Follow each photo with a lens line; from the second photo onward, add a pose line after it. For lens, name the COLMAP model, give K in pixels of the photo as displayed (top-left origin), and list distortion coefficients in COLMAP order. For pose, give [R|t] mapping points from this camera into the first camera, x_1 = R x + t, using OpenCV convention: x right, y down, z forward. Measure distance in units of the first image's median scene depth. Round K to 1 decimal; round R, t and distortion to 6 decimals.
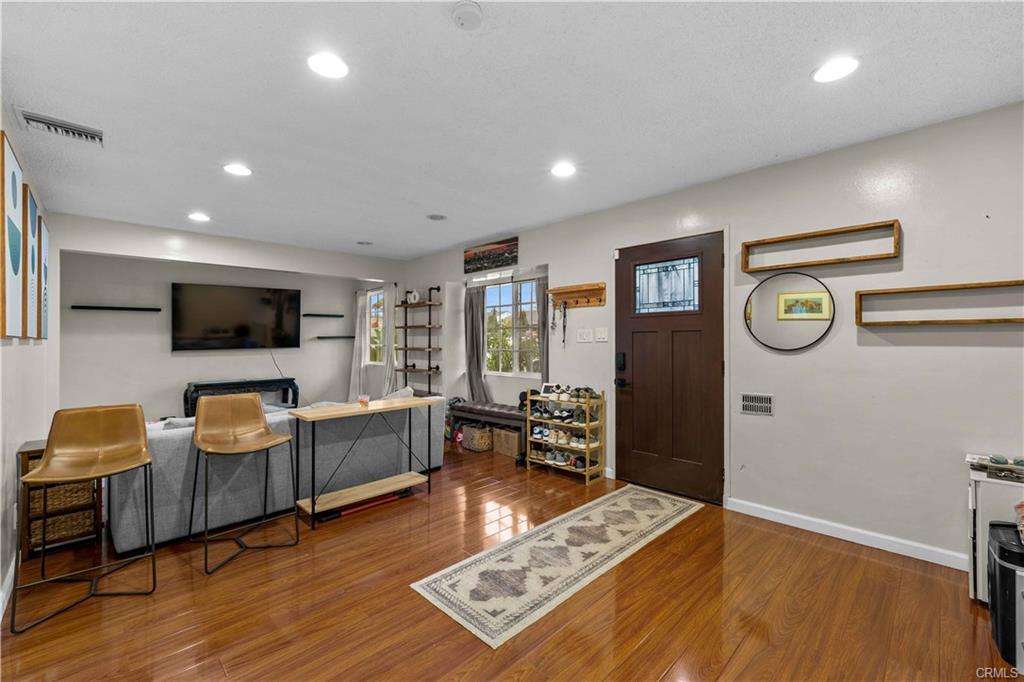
lens RADIAL K [[416.8, 0, 509.0], [0, 416.8, 339.1], [0, 0, 1]] dist [-0.003402, 0.000756]
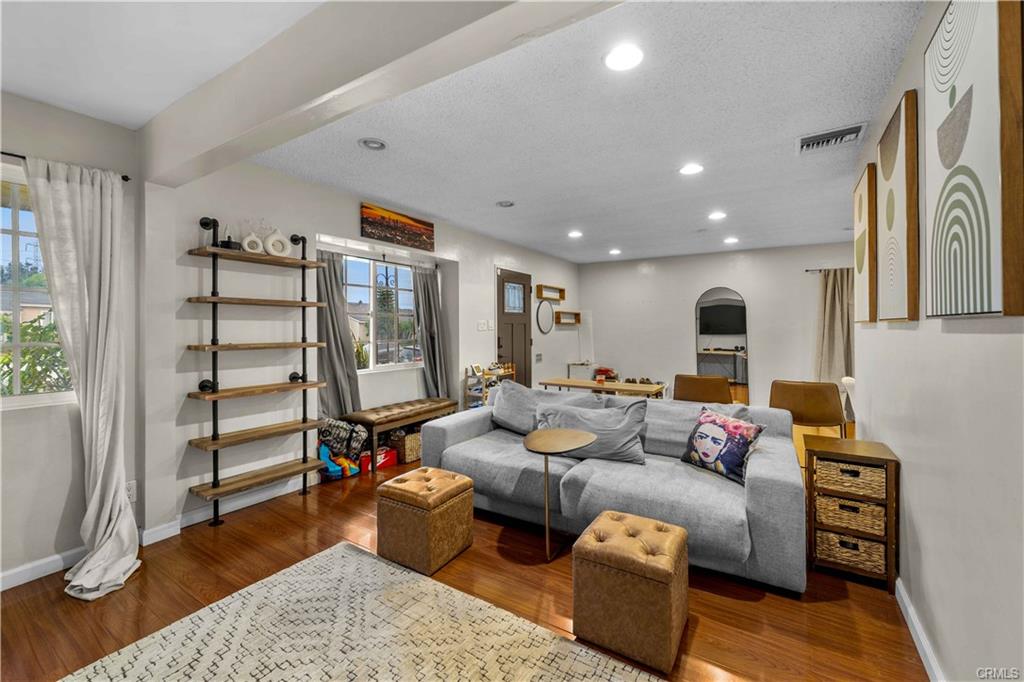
lens RADIAL K [[416.8, 0, 510.4], [0, 416.8, 336.7], [0, 0, 1]] dist [-0.003402, 0.000756]
pose [[-0.207054, -0.020828, 0.978108, -0.979482], [-0.003862, 0.999783, 0.020472, -0.000367], [-0.978322, 0.000462, -0.207089, 1.021513]]
